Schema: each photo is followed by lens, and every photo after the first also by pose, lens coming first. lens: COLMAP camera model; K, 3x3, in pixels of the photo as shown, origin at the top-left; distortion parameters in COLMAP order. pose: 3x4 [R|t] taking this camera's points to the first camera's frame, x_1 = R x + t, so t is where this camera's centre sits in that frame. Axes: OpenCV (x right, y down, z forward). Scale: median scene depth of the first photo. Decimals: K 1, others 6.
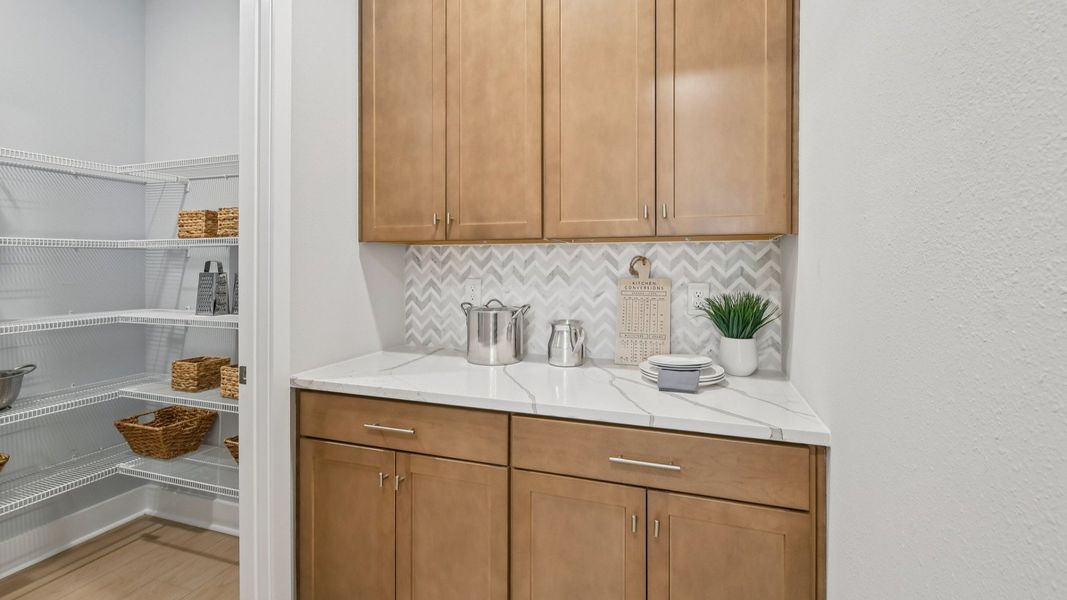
lens RADIAL K [[464.6, 0, 545.5], [0, 464.6, 264.4], [0, 0, 1]] dist [-0.001103, 0.000093]
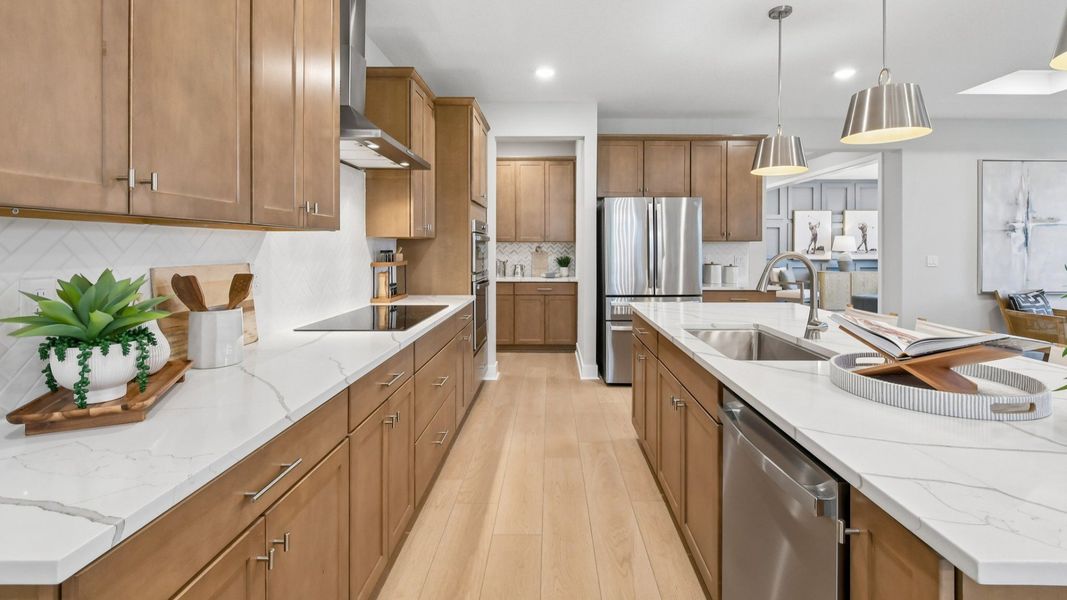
lens RADIAL K [[464.6, 0, 546.7], [0, 464.6, 247.6], [0, 0, 1]] dist [-0.001103, 0.000093]
pose [[0.951664, -0.000196, 0.307142, -0.895043], [0.000962, 0.999997, -0.002341, 0.000892], [-0.307141, 0.002523, 0.951661, -2.589753]]
